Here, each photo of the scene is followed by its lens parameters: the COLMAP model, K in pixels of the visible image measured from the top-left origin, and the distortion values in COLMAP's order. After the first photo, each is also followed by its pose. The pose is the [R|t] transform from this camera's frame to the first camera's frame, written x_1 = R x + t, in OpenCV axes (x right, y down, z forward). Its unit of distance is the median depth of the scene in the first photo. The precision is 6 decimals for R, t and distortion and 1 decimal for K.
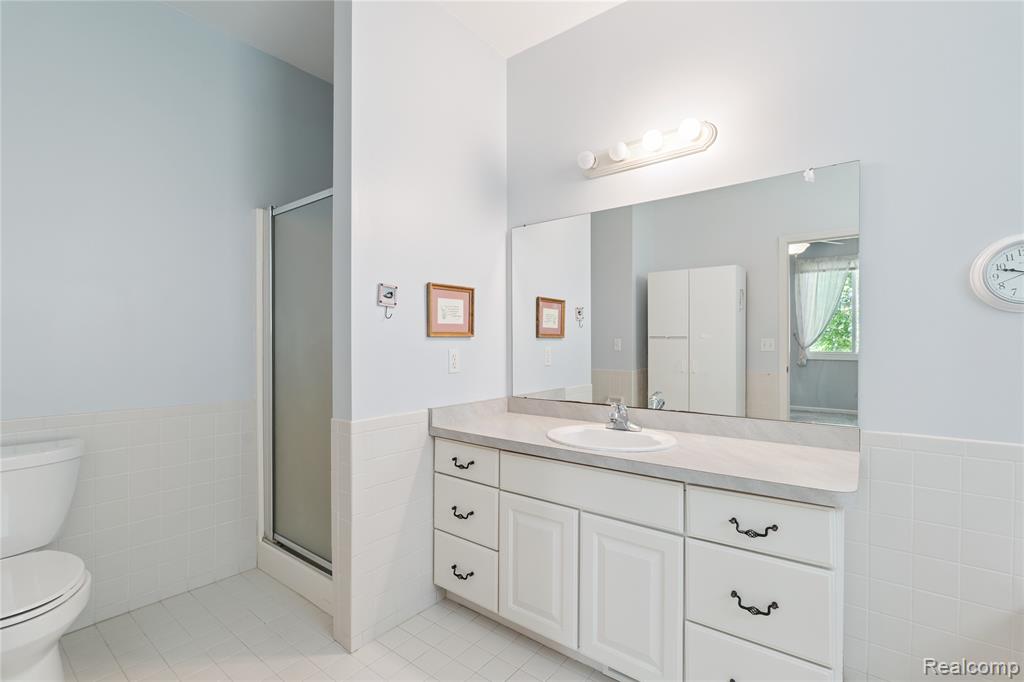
lens RADIAL K [[464.7, 0, 519.7], [0, 464.7, 345.8], [0, 0, 1]] dist [-0.001769, -0.001329]
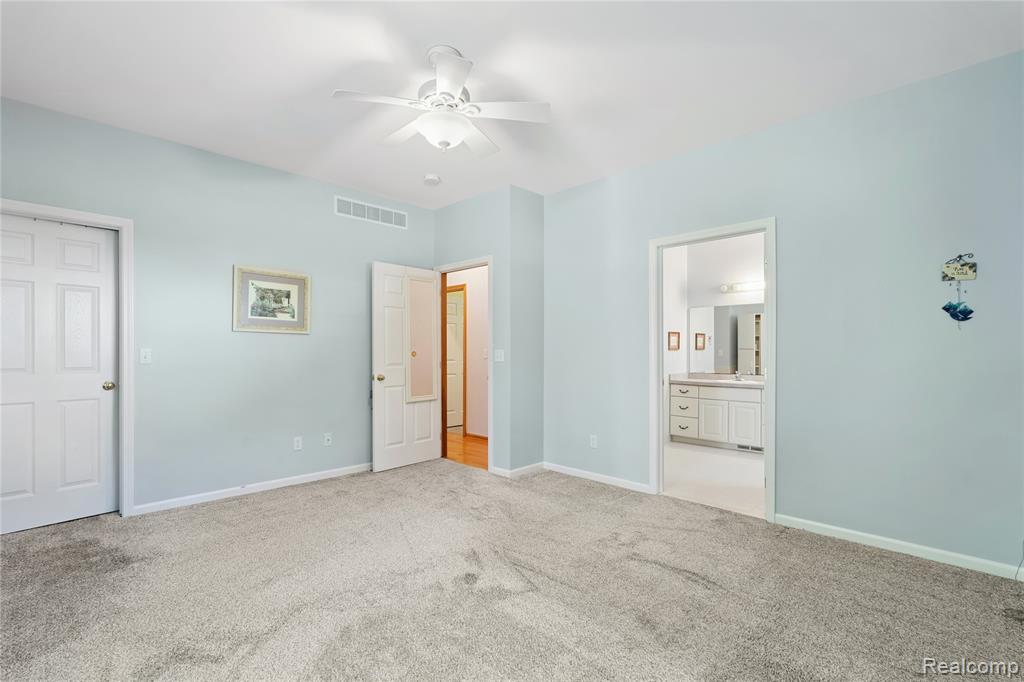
lens RADIAL K [[464.7, 0, 513.7], [0, 464.7, 345.8], [0, 0, 1]] dist [-0.001769, -0.001329]
pose [[0.991741, 0.003372, -0.128210, -0.663092], [-0.005299, 0.999878, -0.014691, 0.002614], [0.128145, 0.015249, 0.991638, -1.718054]]
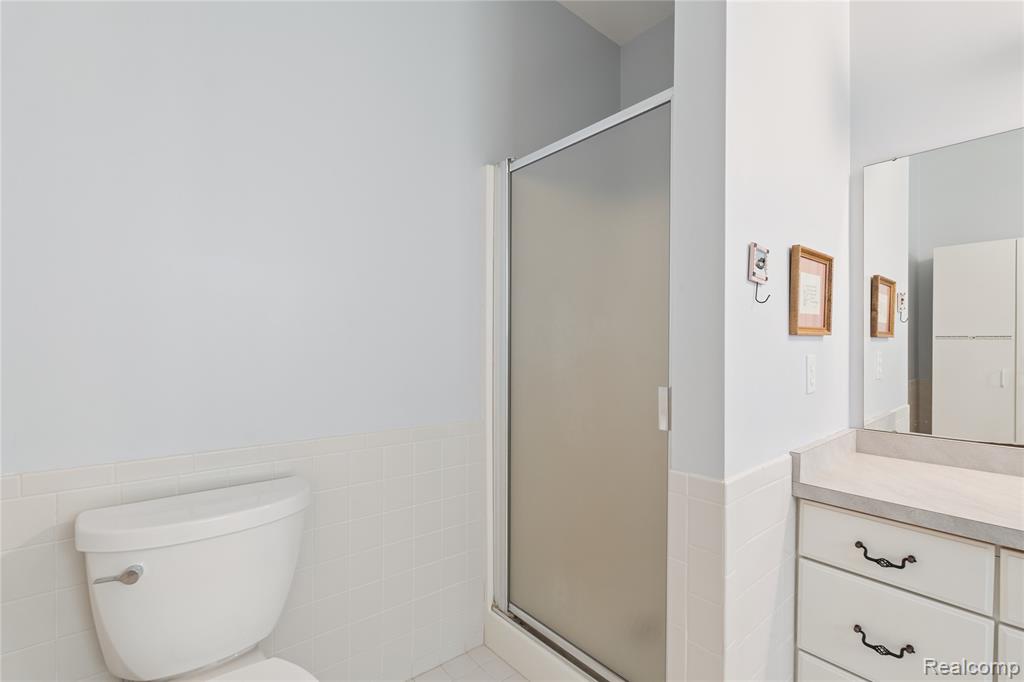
lens RADIAL K [[456.2, 0, 511.0], [0, 456.2, 347.8], [0, 0, 1]] dist [0.009632, -0.000247]
pose [[0.977486, 0.002415, -0.210987, -0.356839], [-0.002509, 0.999997, -0.000181, -0.001044], [0.210986, 0.000706, 0.977489, 0.277485]]
